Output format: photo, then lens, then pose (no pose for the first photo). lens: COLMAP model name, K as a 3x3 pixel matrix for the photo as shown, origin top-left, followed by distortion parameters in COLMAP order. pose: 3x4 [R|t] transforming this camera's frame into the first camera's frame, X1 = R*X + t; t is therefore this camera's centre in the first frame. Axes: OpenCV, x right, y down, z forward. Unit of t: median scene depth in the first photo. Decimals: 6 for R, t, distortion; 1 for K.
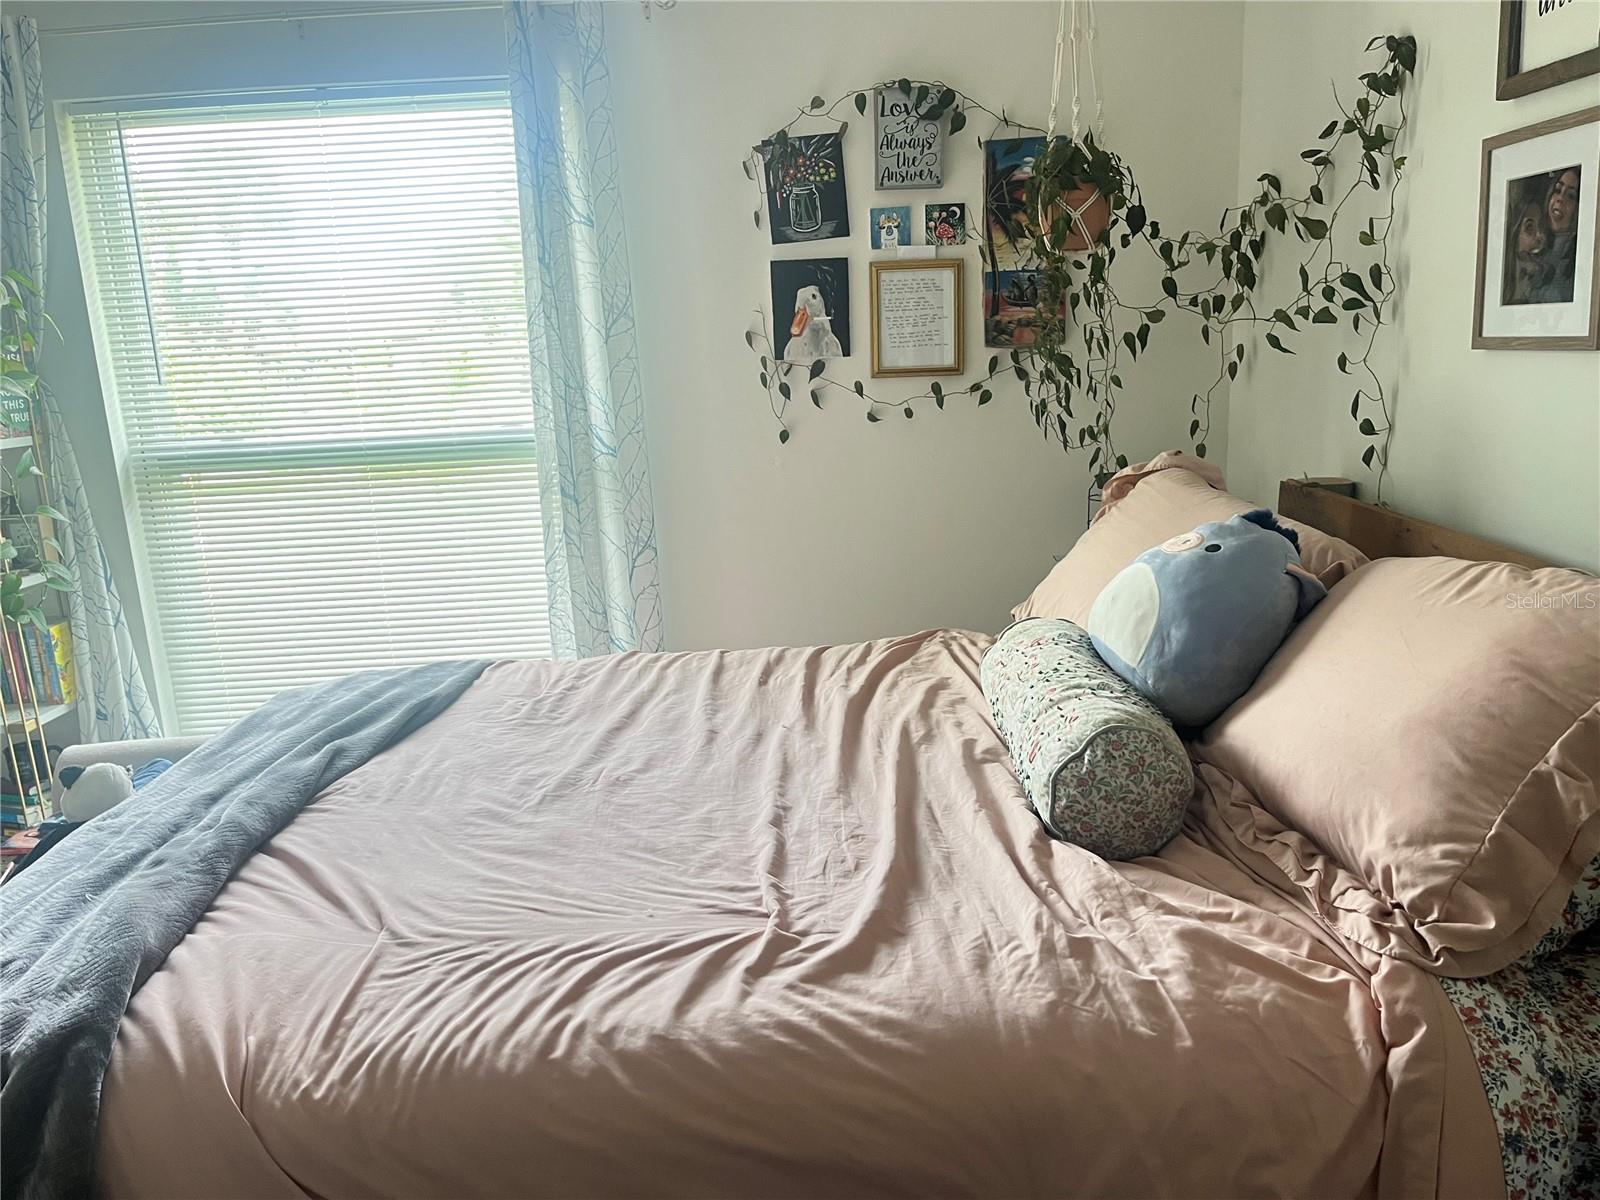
lens RADIAL K [[1218.8, 0, 797.5], [0, 1218.8, 605.6], [0, 0, 1]] dist [0.050295, -0.054163]
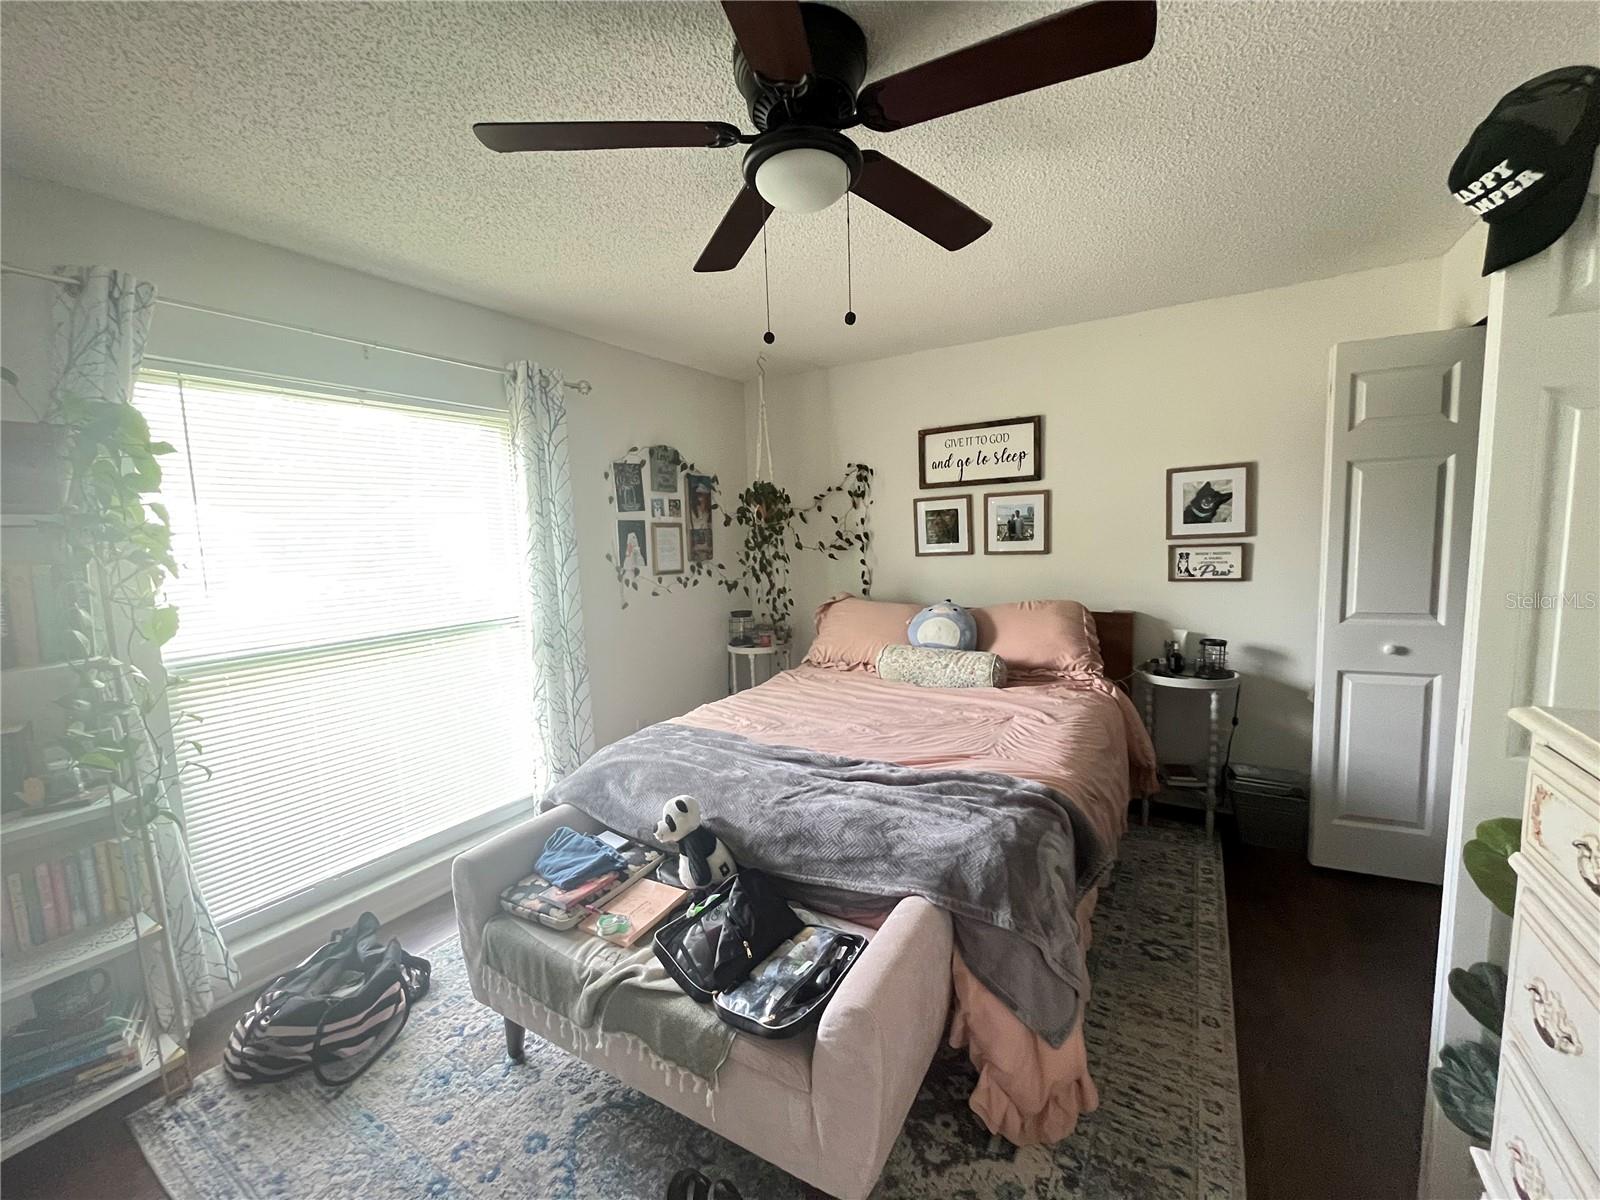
lens RADIAL K [[653.6, 0, 792.2], [0, 653.6, 602.7], [0, 0, 1]] dist [-0.001168, -0.001759]
pose [[0.513526, -0.060279, 0.855954, -0.806793], [0.202370, 0.977899, -0.052544, -0.034161], [-0.833869, 0.200202, 0.514375, 0.235637]]
